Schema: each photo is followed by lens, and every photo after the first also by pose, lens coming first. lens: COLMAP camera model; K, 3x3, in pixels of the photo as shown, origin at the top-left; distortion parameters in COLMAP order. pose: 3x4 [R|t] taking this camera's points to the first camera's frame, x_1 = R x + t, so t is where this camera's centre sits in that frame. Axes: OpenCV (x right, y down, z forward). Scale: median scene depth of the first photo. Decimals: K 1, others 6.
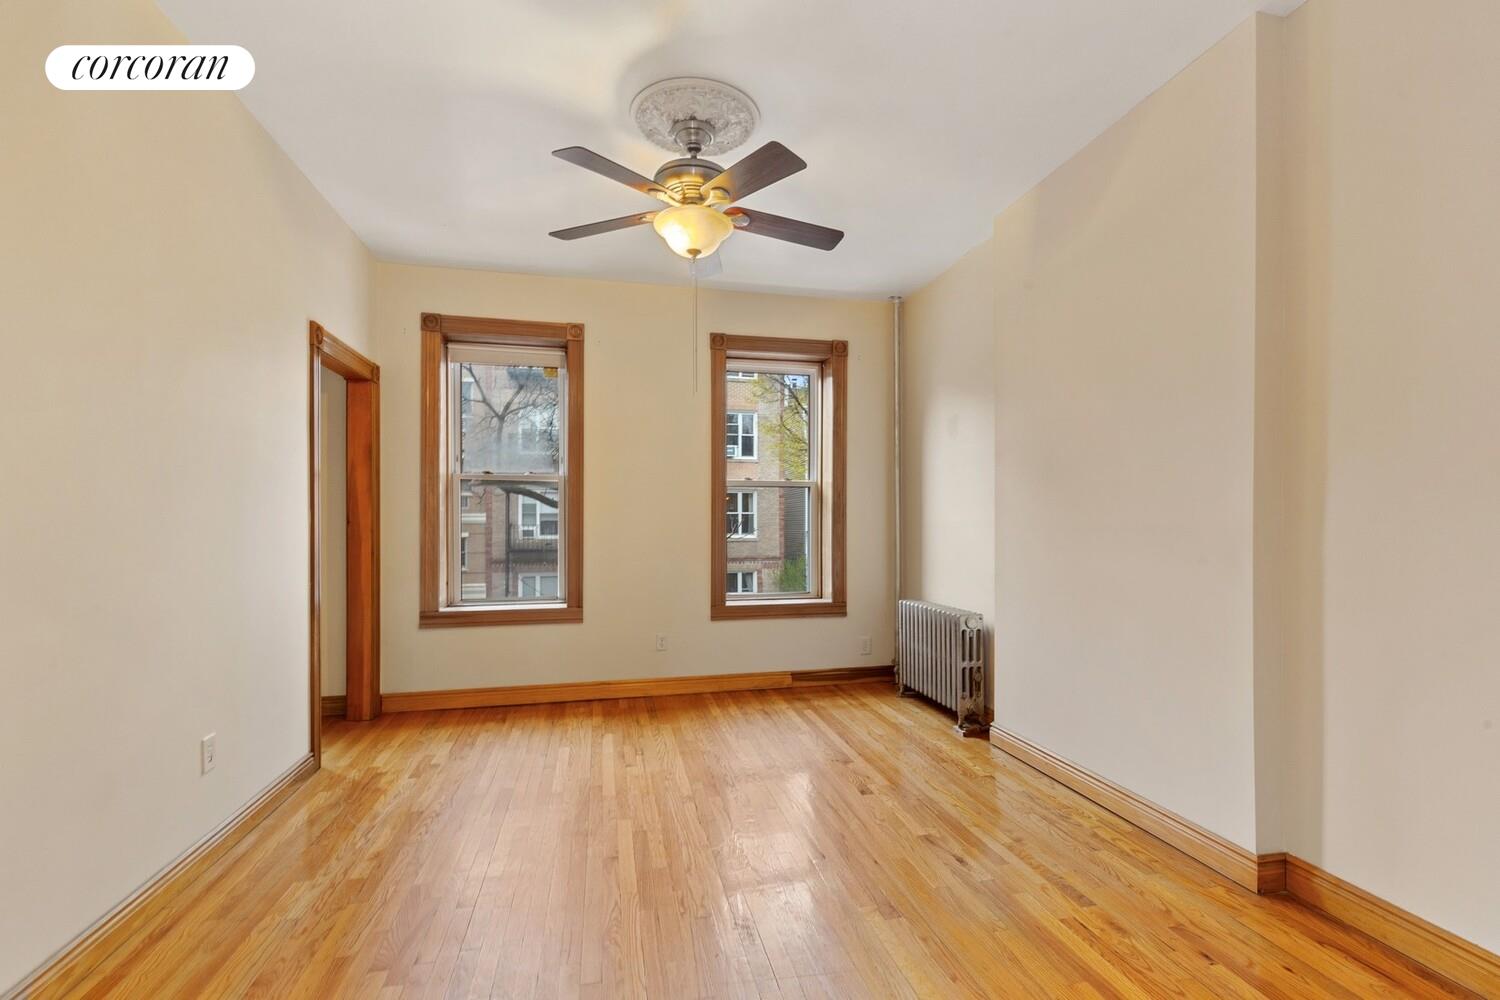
lens RADIAL K [[651.9, 0, 751.5], [0, 651.9, 522.0], [0, 0, 1]] dist [-0.003332, -0.000288]
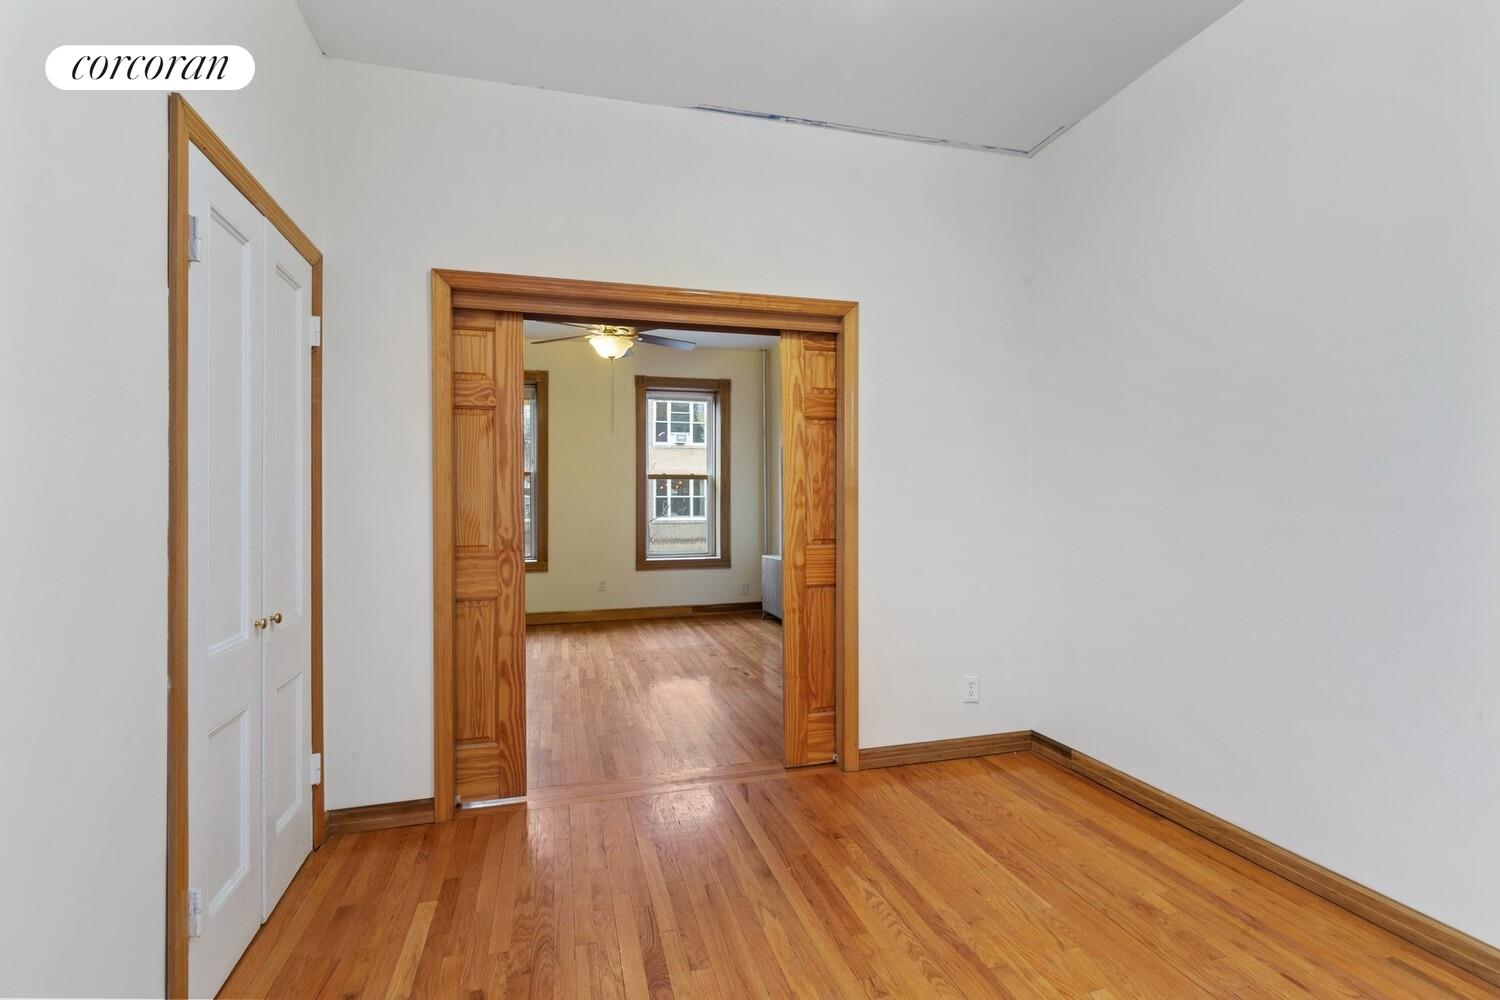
lens RADIAL K [[701.0, 0, 758.2], [0, 701.0, 501.3], [0, 0, 1]] dist [-0.000539, -0.000545]
pose [[0.998672, -0.003601, 0.051387, 0.132219], [0.003923, 0.999973, -0.006155, 0.005734], [-0.051363, 0.006349, 0.998660, -0.593053]]
